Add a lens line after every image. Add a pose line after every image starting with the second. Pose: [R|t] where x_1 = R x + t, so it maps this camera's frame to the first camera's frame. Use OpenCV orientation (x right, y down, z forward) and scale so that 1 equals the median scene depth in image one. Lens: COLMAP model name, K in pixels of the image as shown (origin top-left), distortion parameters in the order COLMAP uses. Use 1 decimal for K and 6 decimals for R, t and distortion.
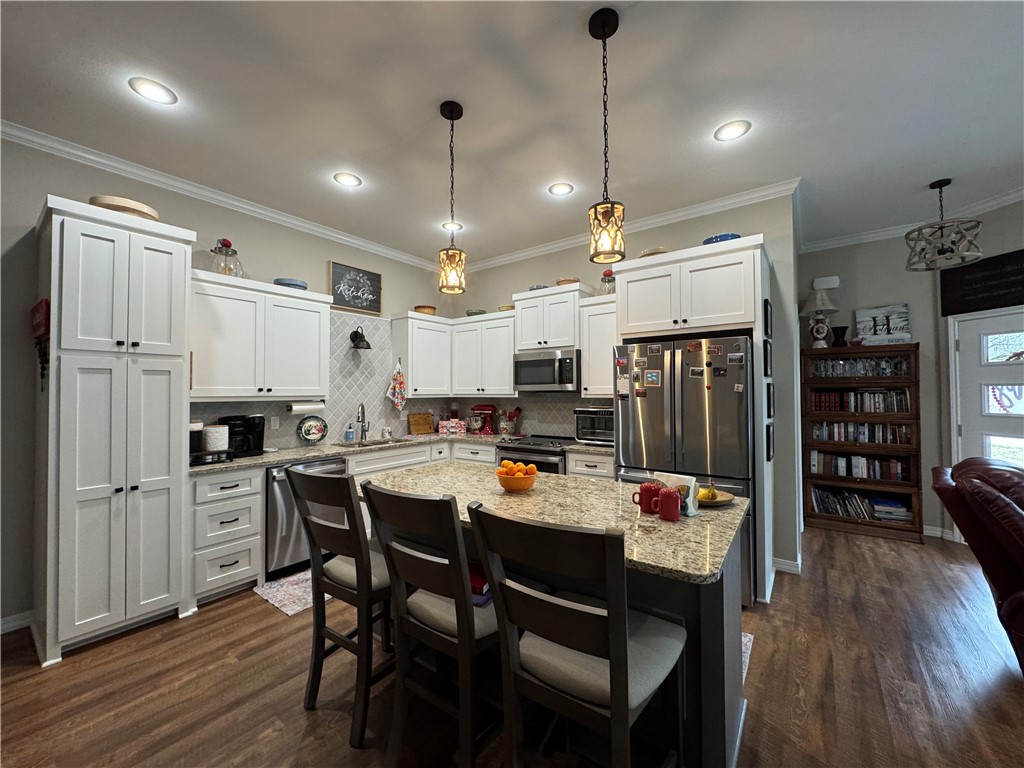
lens RADIAL K [[406.9, 0, 514.1], [0, 406.9, 384.7], [0, 0, 1]] dist [-0.002484, 0.000263]
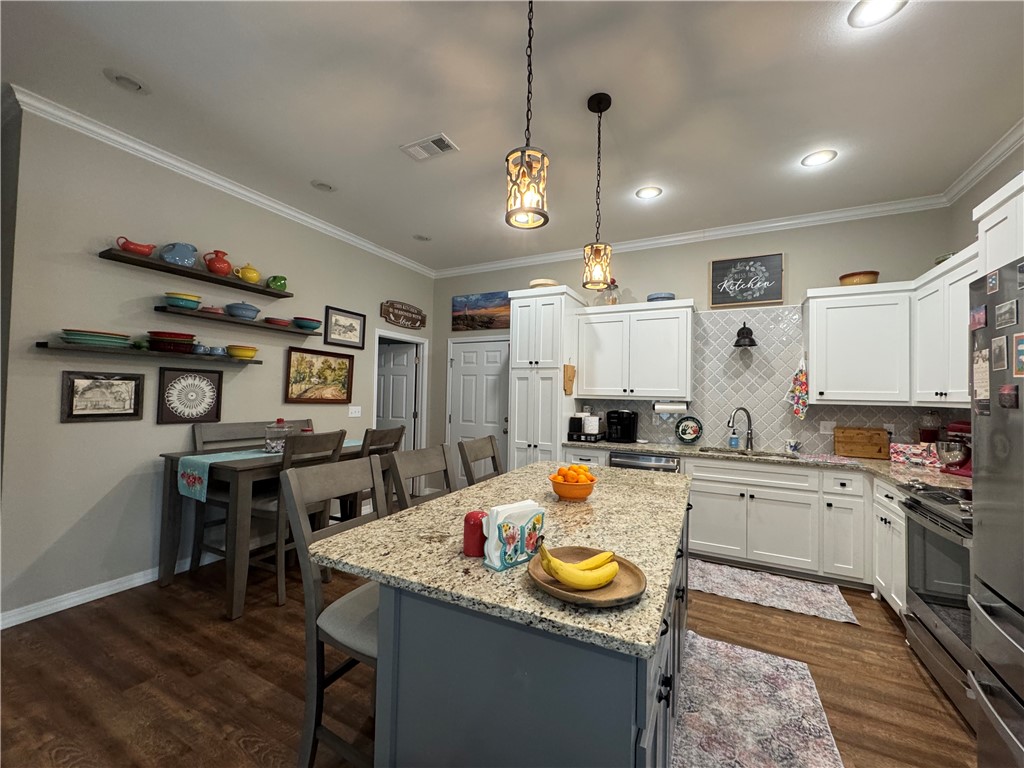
lens RADIAL K [[406.9, 0, 511.9], [0, 406.9, 384.0], [0, 0, 1]] dist [-0.002484, 0.000263]
pose [[0.160321, -0.015628, -0.986941, 0.462328], [-0.004495, 0.999853, -0.016562, 0.012394], [0.987055, 0.007092, 0.160228, 0.382751]]
